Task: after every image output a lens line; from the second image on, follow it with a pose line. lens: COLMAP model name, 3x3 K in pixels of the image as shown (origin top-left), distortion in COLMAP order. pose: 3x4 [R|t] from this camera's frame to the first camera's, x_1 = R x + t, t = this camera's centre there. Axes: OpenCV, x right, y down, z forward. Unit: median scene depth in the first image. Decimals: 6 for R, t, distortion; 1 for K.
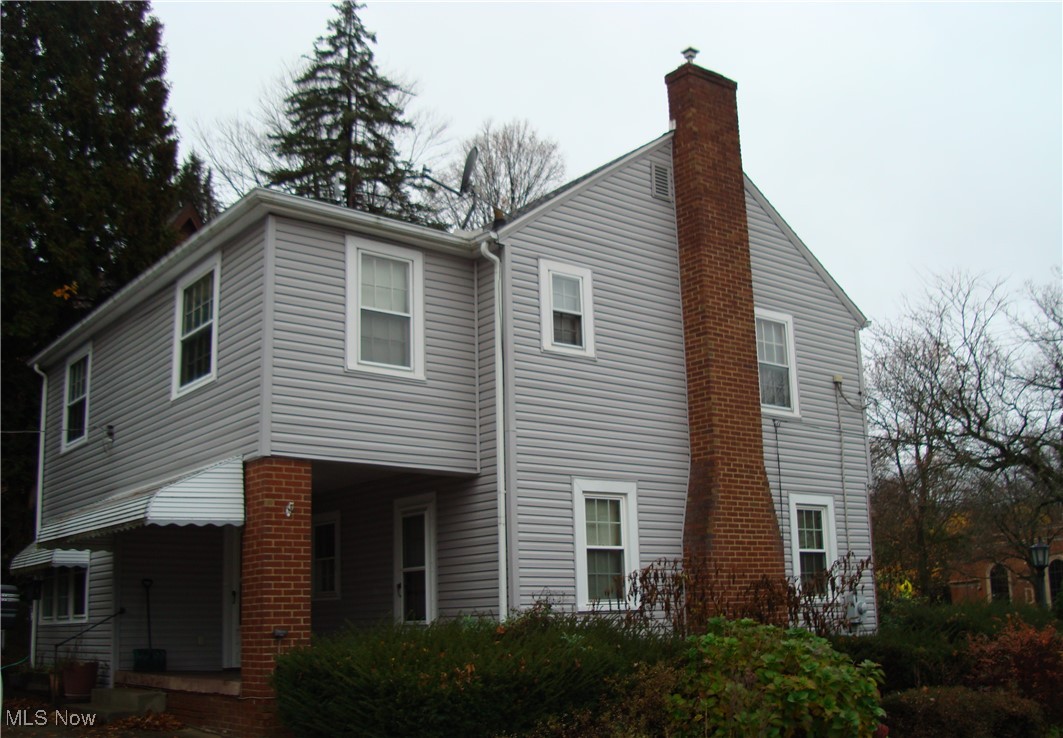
lens RADIAL K [[1094.5, 0, 531.5], [0, 1094.5, 369.0], [0, 0, 1]] dist [-0.082833, -0.088792]
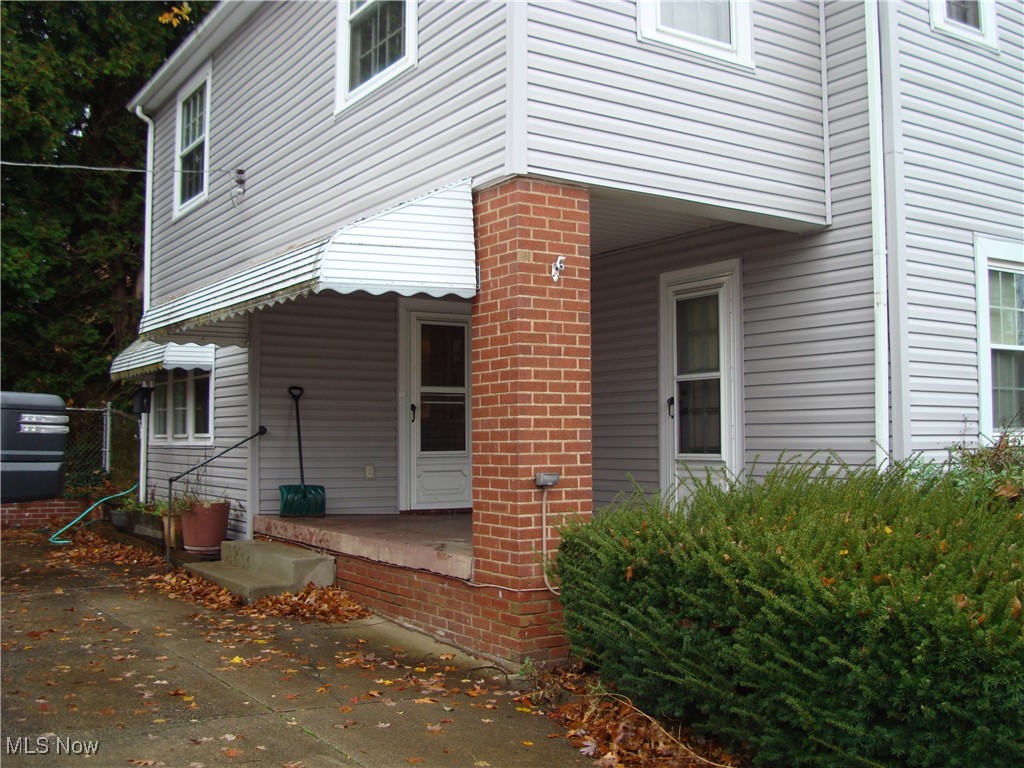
lens RADIAL K [[1082.6, 0, 511.2], [0, 1082.6, 332.1], [0, 0, 1]] dist [-0.109520, -0.014110]
pose [[0.993813, 0.016879, -0.109779, -0.163196], [-0.002117, 0.991084, 0.133219, 0.076378], [0.111049, -0.132162, 0.984988, 0.379303]]
